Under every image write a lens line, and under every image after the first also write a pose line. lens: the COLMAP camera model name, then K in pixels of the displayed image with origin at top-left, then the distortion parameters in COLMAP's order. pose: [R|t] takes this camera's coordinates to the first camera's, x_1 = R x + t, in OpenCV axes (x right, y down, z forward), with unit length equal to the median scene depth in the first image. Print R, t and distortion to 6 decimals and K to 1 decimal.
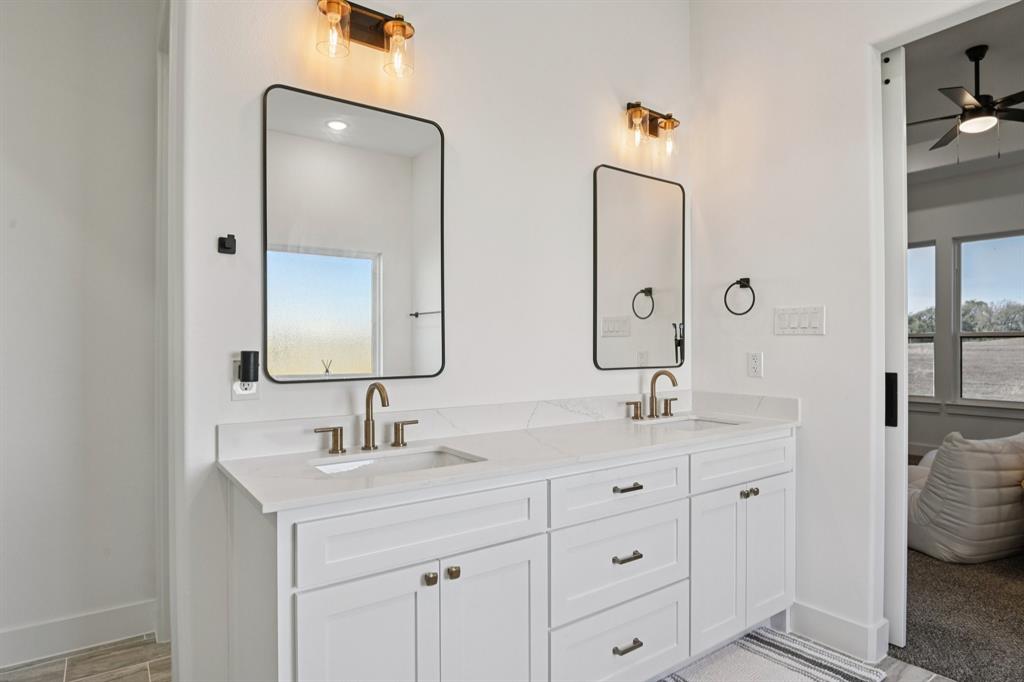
lens RADIAL K [[576.2, 0, 521.0], [0, 576.2, 349.8], [0, 0, 1]] dist [-0.024536, 0.001696]
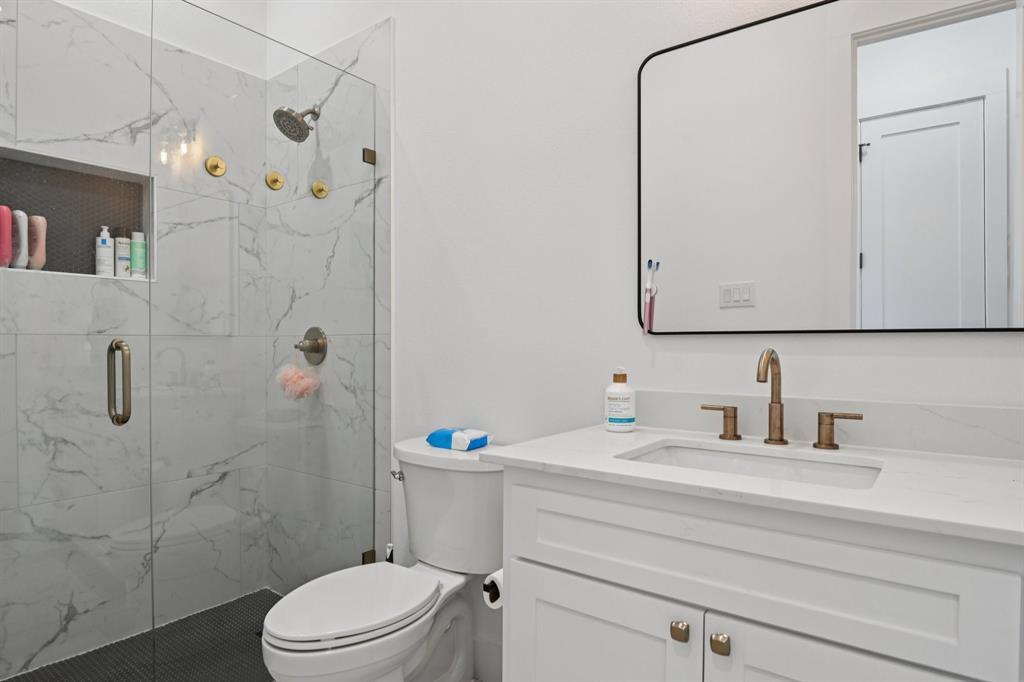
lens RADIAL K [[576.2, 0, 521.0], [0, 576.2, 349.8], [0, 0, 1]] dist [-0.024536, 0.001696]
pose [[0.292115, 0.014362, -0.956275, 0.336966], [-0.003022, 0.999896, 0.014094, 0.048287], [0.956378, -0.001228, 0.292128, 0.501636]]
